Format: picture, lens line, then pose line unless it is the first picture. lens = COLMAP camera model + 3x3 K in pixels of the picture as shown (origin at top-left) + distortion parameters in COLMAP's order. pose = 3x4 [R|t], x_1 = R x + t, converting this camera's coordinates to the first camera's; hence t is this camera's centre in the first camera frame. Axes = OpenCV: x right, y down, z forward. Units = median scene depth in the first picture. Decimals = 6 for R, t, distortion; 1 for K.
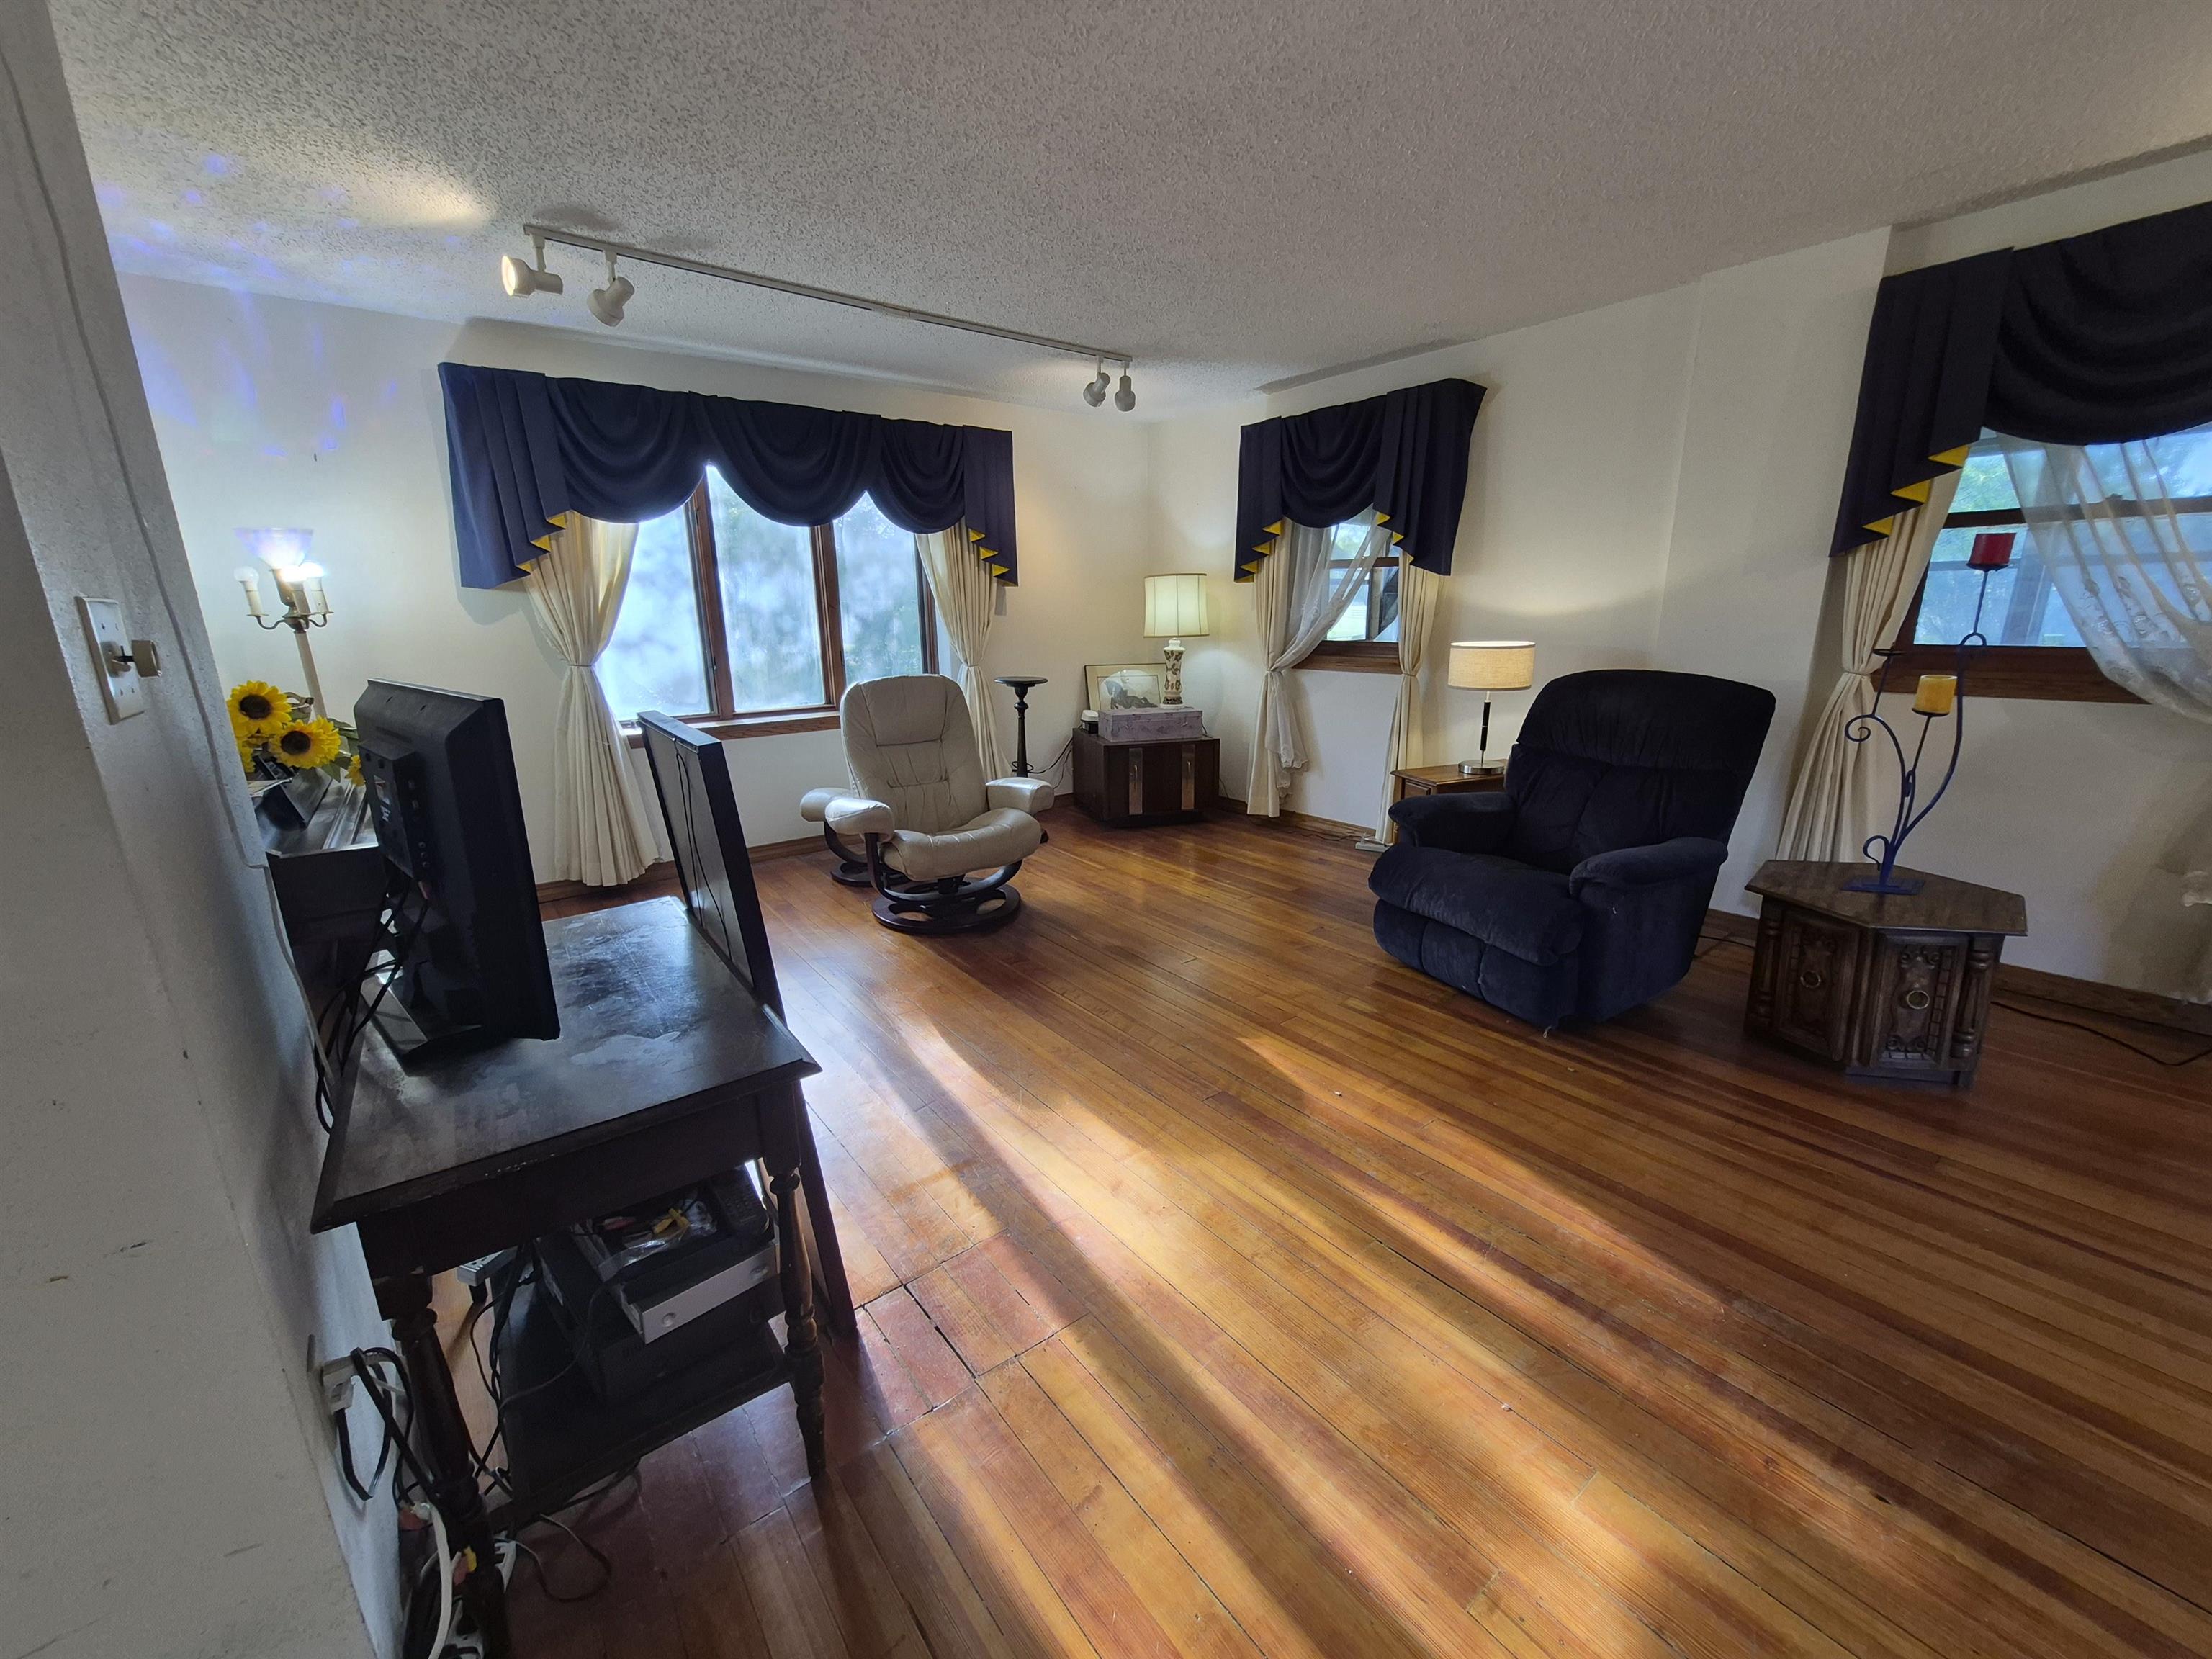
lens RADIAL K [[871.2, 0, 1110.3], [0, 871.2, 824.7], [0, 0, 1]] dist [0.000816, -0.001269]
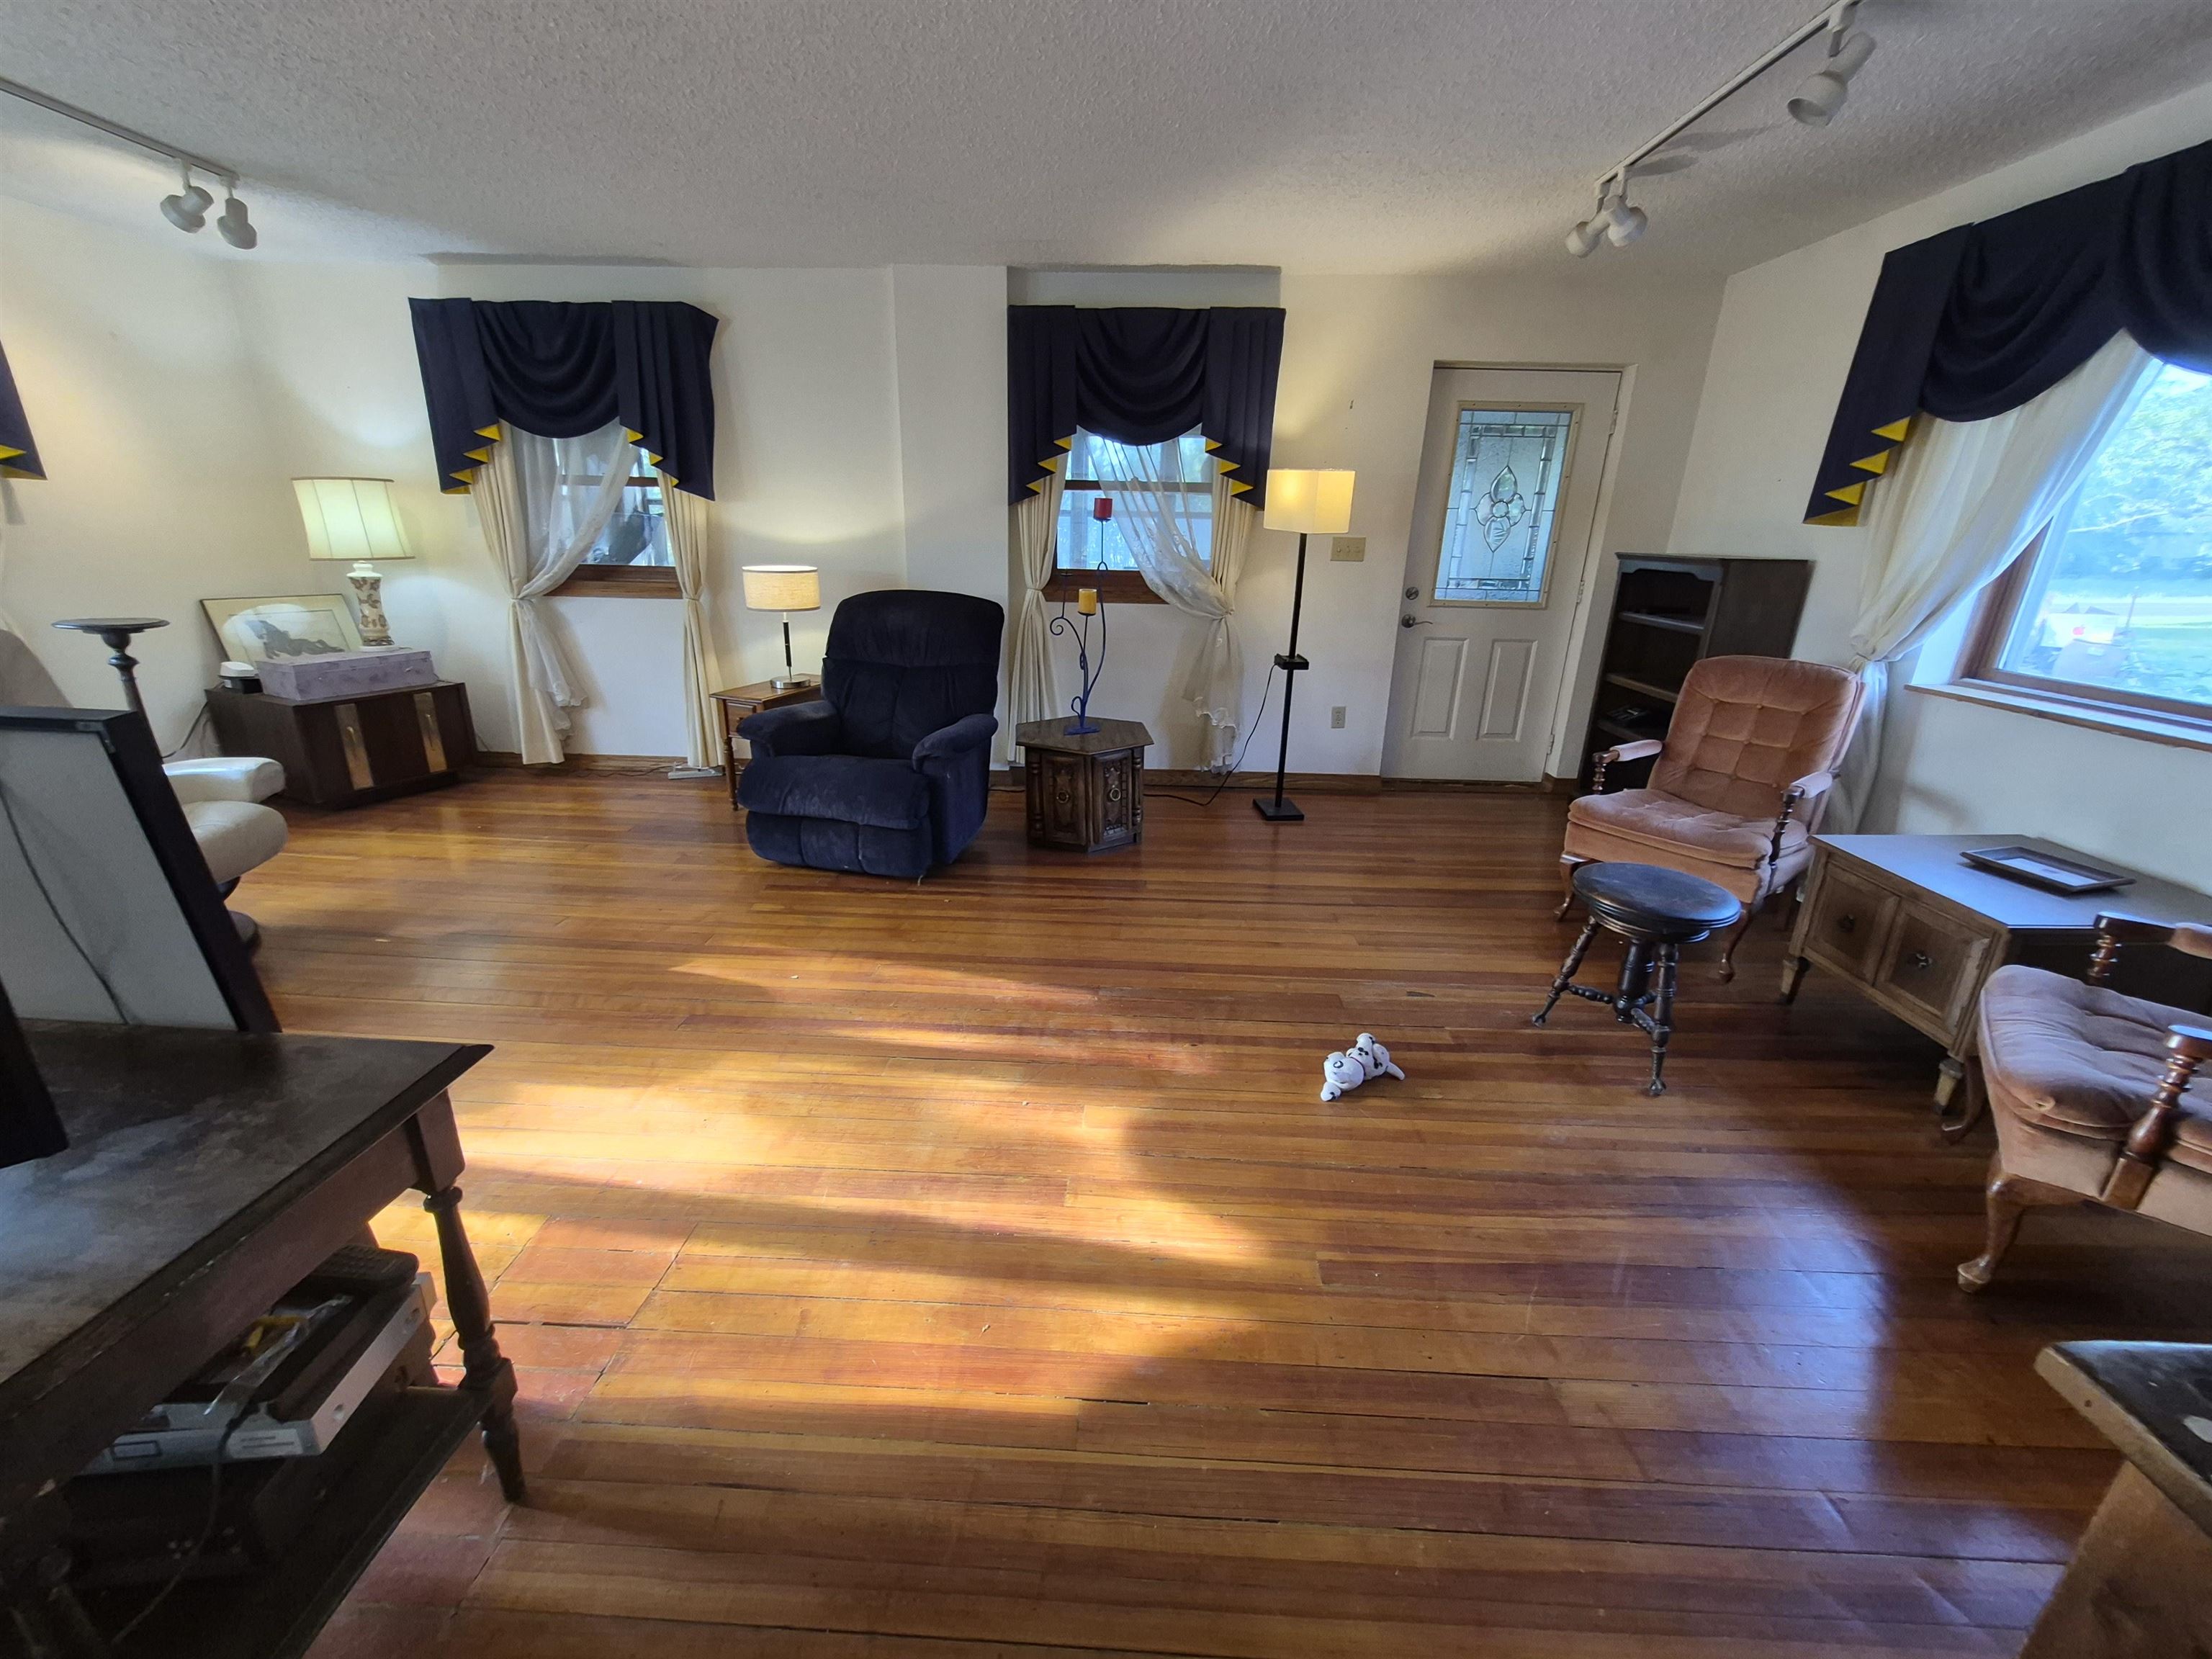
lens RADIAL K [[871.2, 0, 1099.8], [0, 871.2, 817.3], [0, 0, 1]] dist [0.000816, -0.001269]
pose [[0.647998, -0.209971, 0.732128, -0.222487], [0.154647, 0.977498, 0.143465, 0.006045], [-0.745777, 0.020257, 0.665888, -0.037776]]
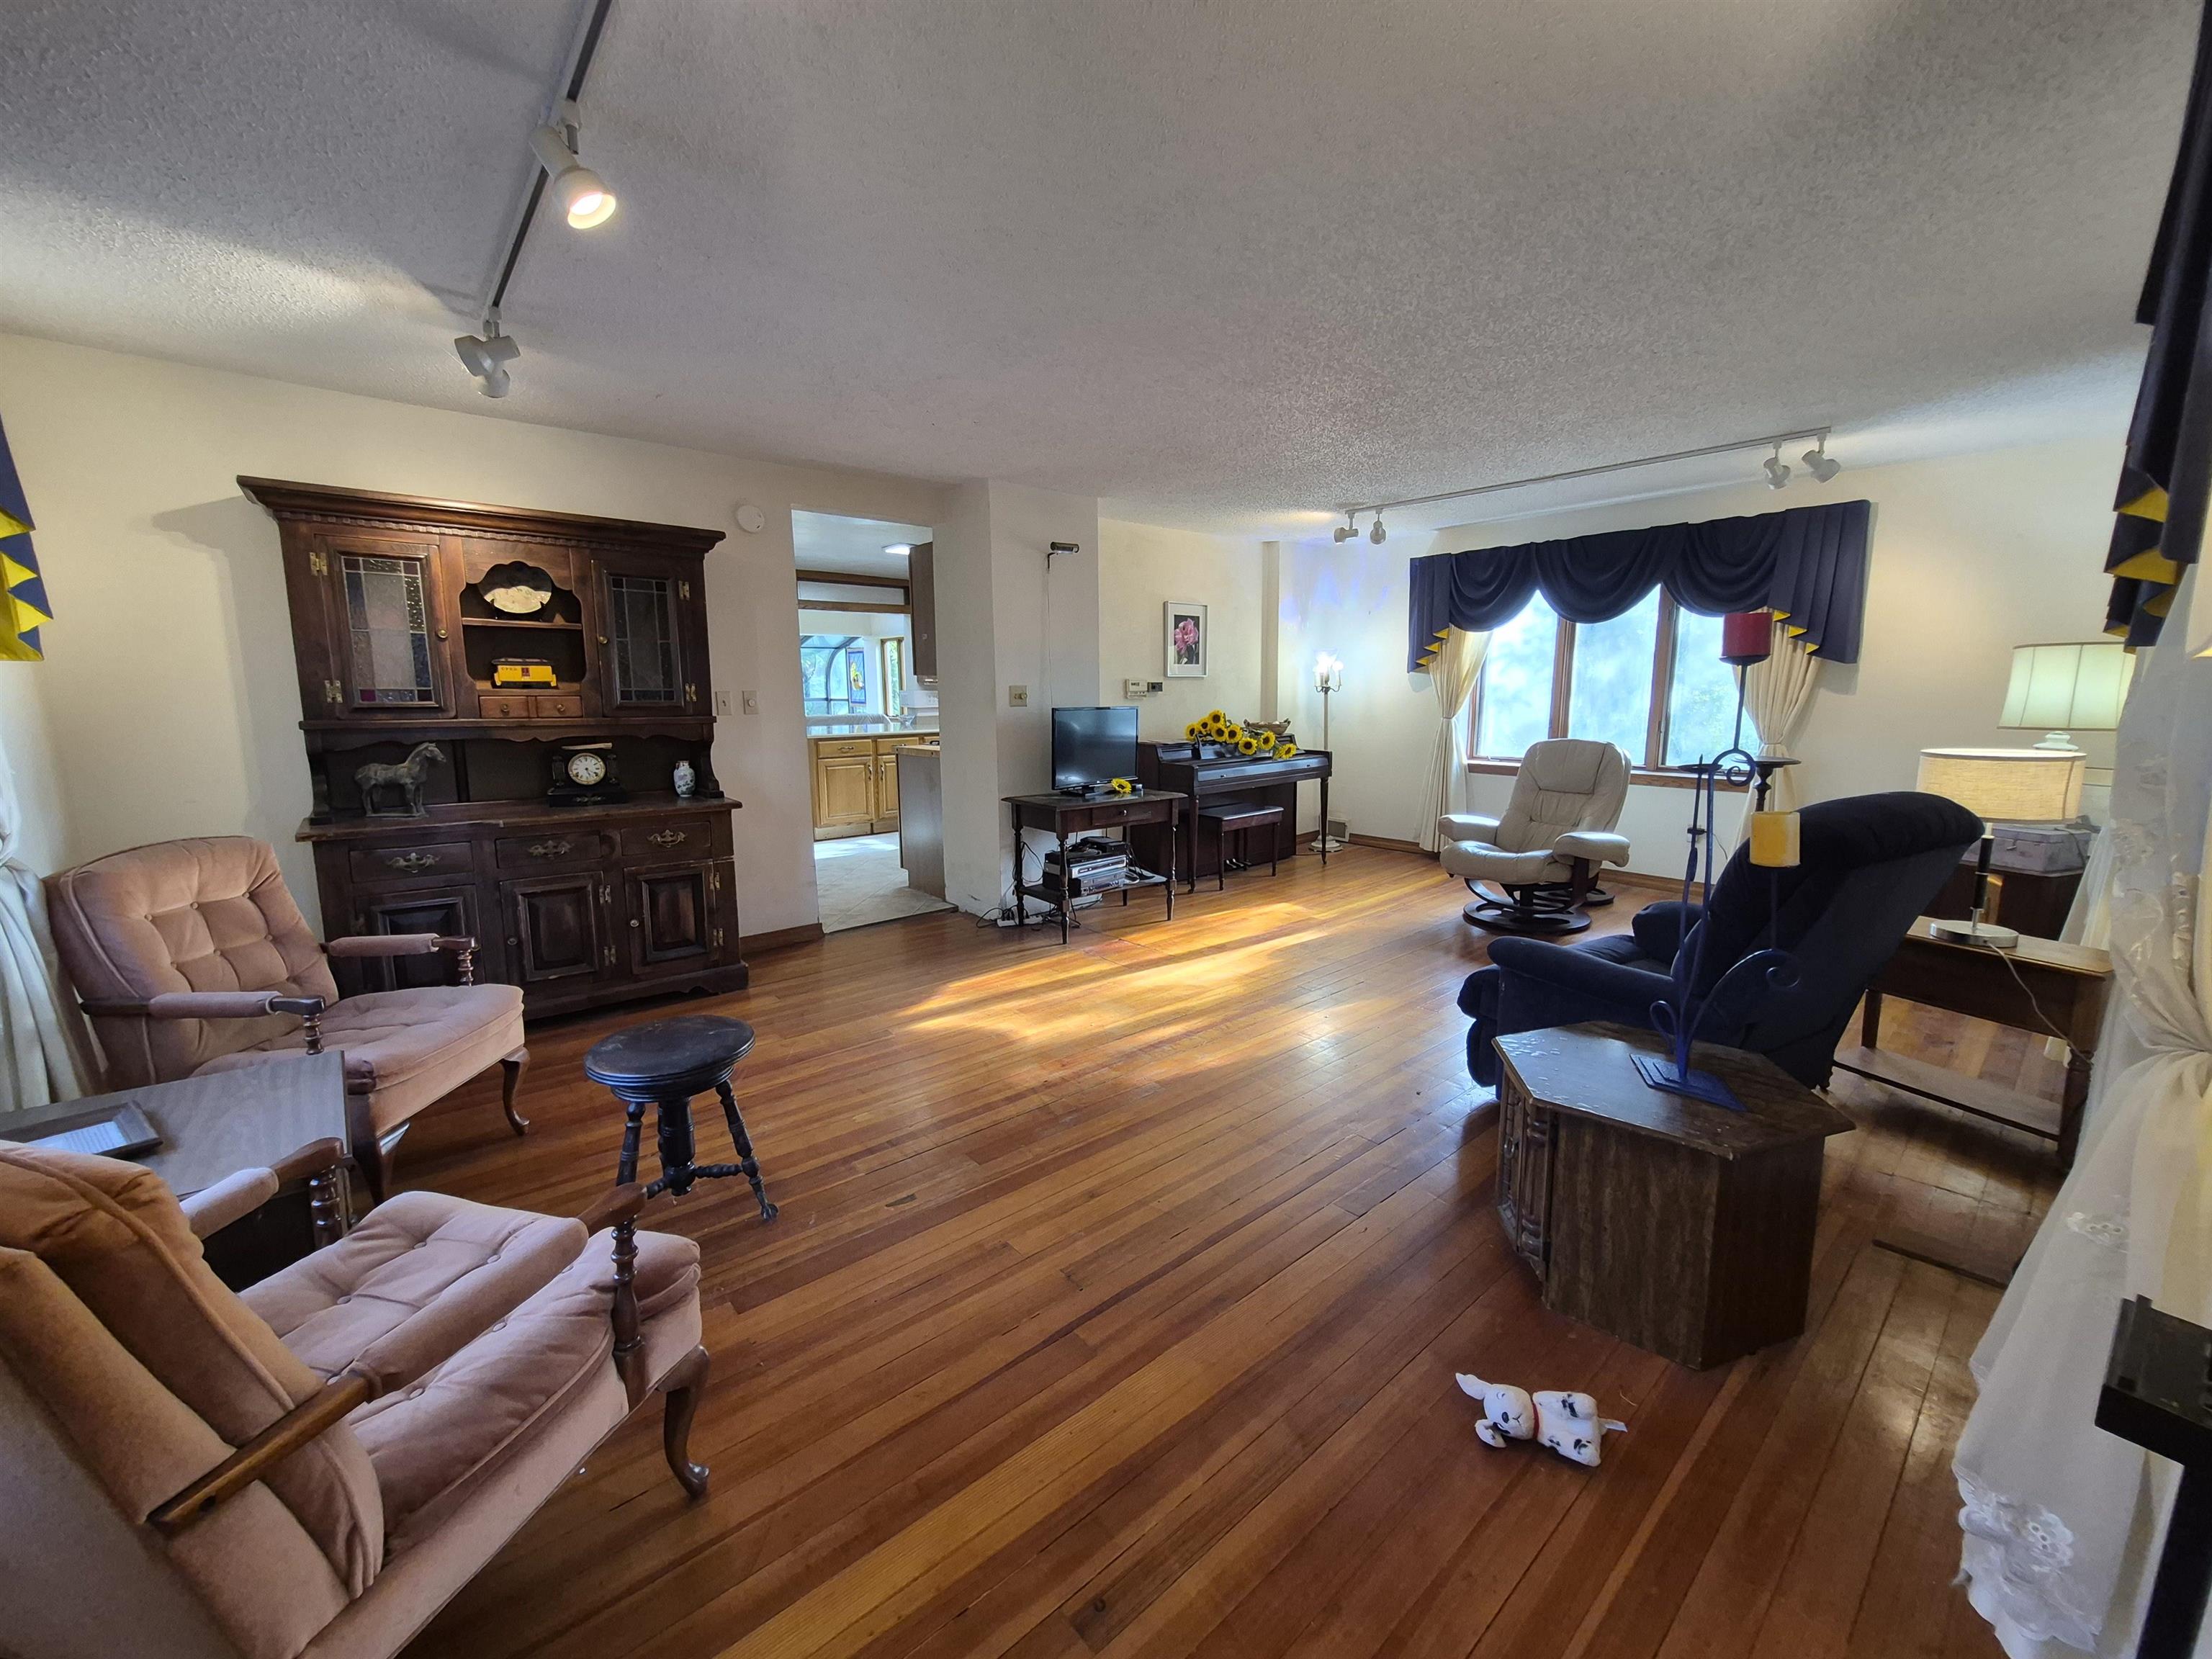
lens RADIAL K [[871.2, 0, 1104.6], [0, 871.2, 820.1], [0, 0, 1]] dist [0.000816, -0.001269]
pose [[0.046244, 0.165970, -0.985046, 1.393886], [-0.237349, 0.959687, 0.150555, -0.122444], [0.970323, 0.226838, 0.083773, 0.369309]]
